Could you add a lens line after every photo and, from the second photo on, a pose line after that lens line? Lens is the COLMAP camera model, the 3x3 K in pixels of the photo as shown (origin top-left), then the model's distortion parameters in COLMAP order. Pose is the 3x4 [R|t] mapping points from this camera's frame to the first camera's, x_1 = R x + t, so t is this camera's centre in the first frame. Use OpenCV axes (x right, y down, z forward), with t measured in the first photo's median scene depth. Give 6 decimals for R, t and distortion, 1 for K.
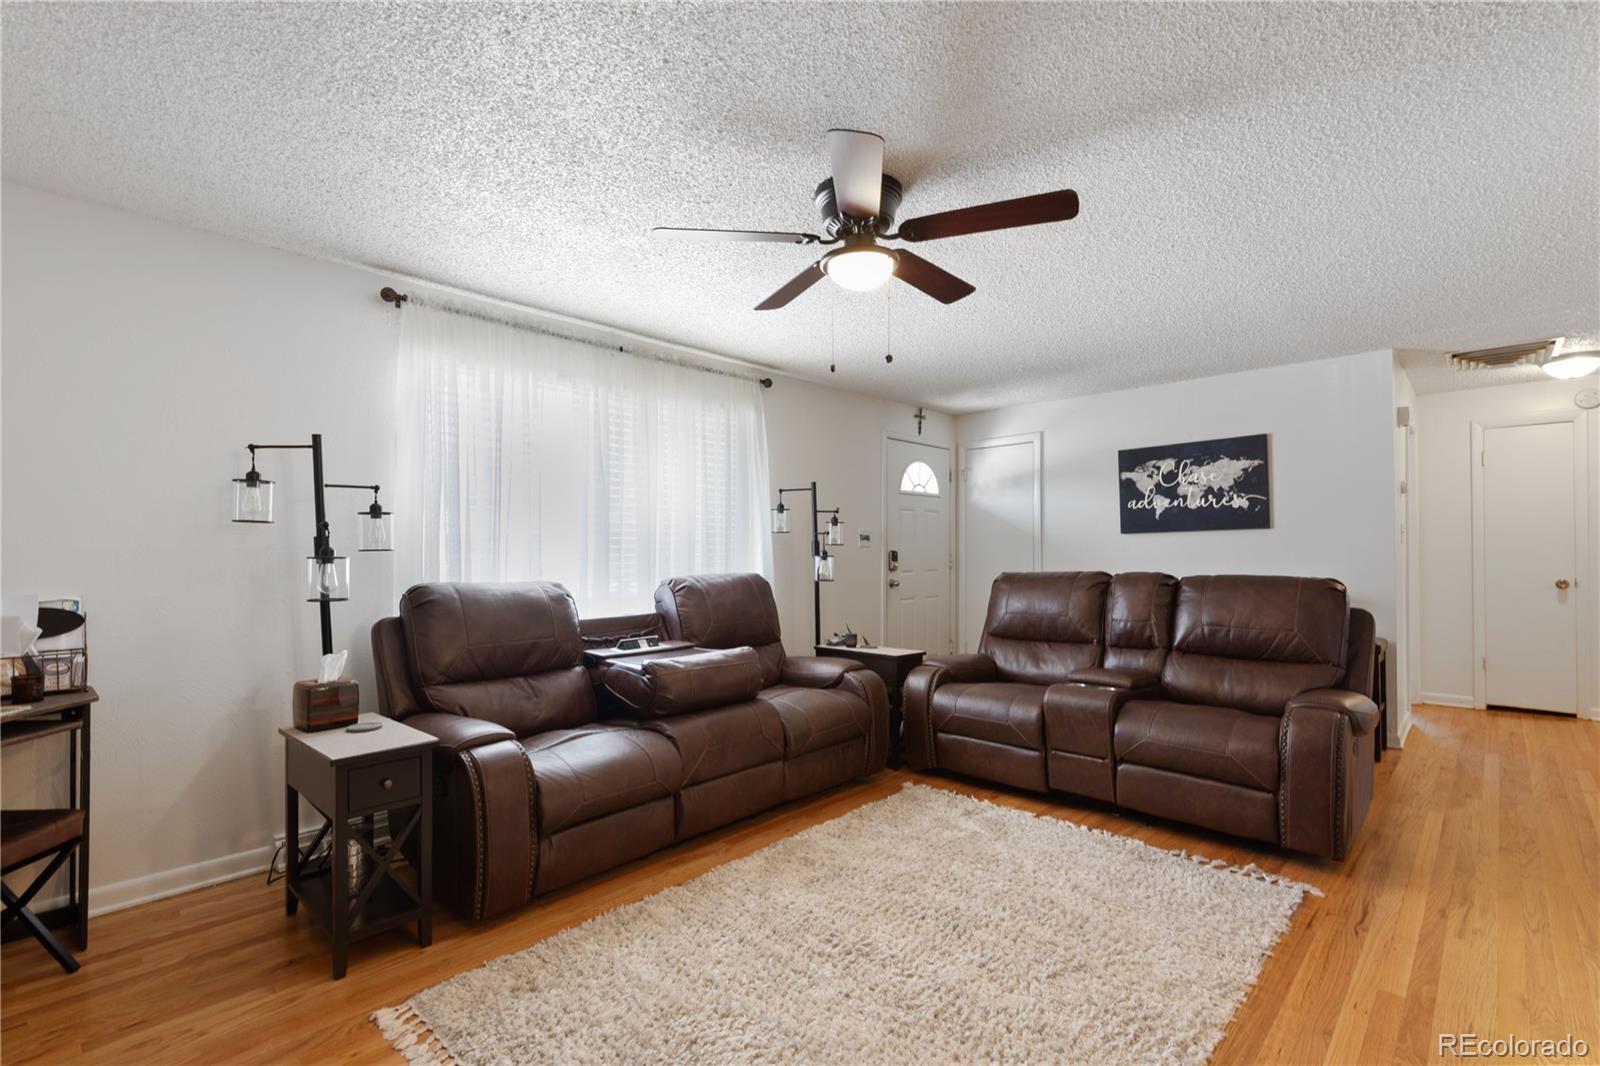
lens RADIAL K [[723.1, 0, 795.5], [0, 723.1, 546.8], [0, 0, 1]] dist [0.002968, -0.003556]
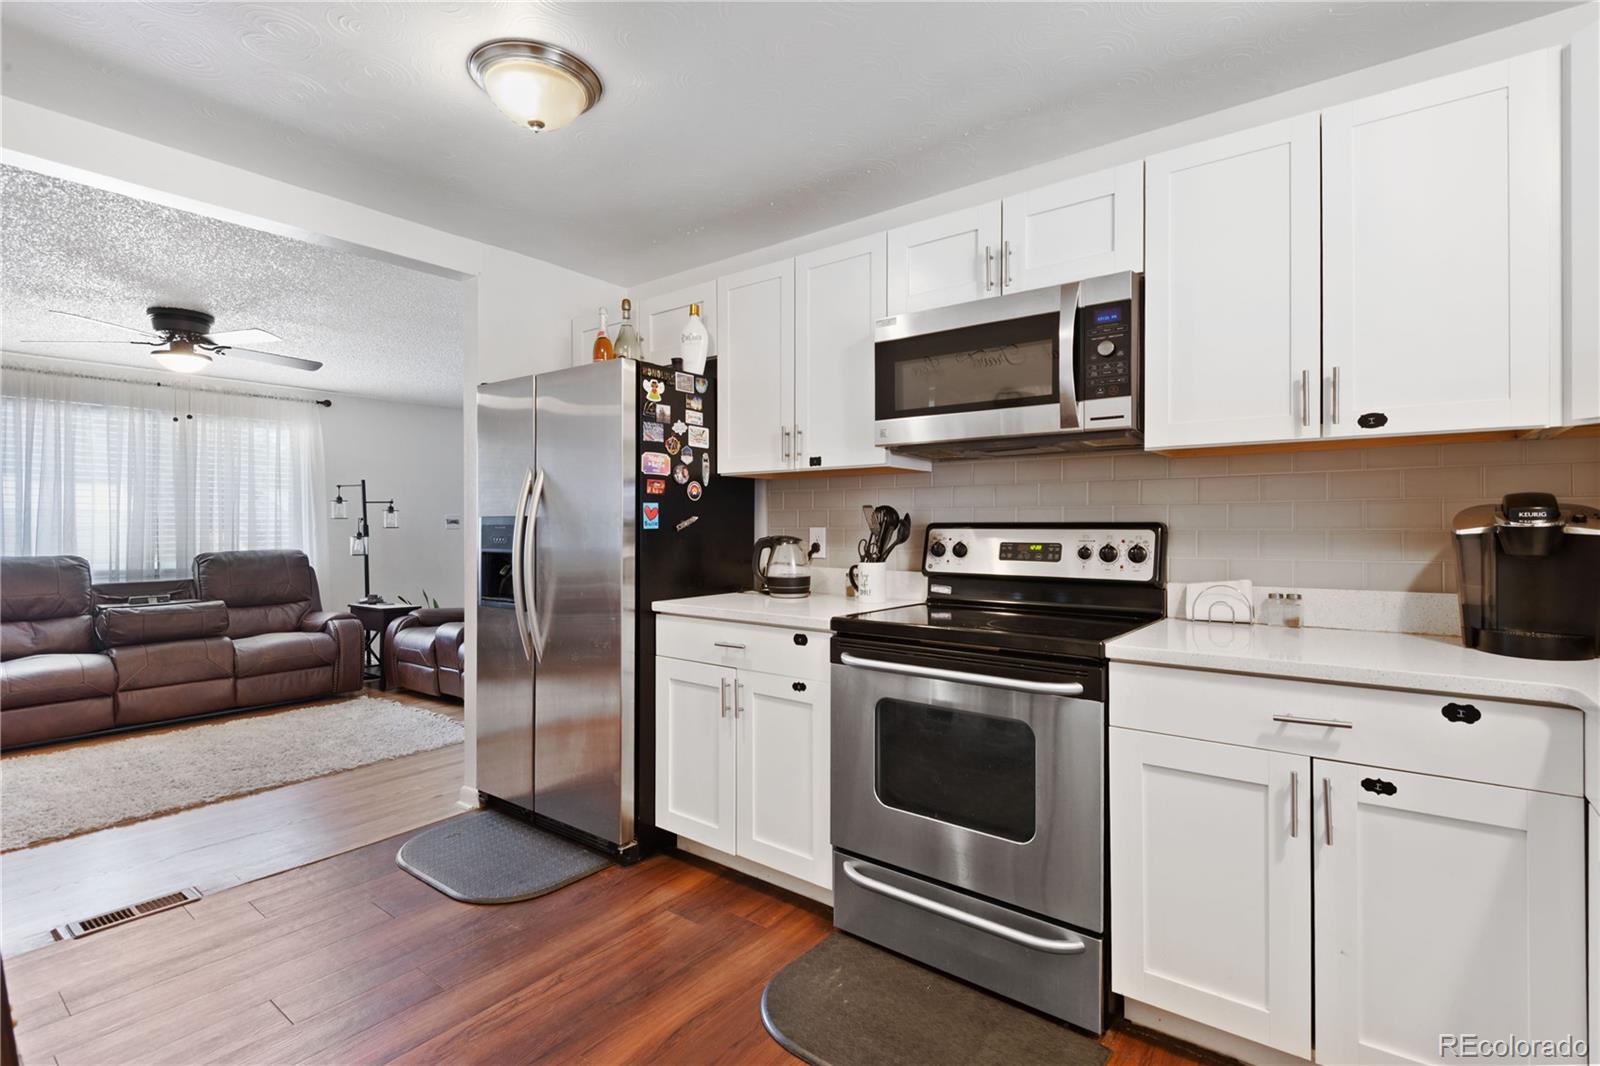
lens RADIAL K [[723.1, 0, 785.6], [0, 723.1, 526.4], [0, 0, 1]] dist [0.002968, -0.003556]
pose [[0.992477, -0.004941, 0.122331, 0.777508], [0.005040, 0.999987, -0.000494, -0.000668], [-0.122327, 0.001107, 0.992489, -0.497611]]
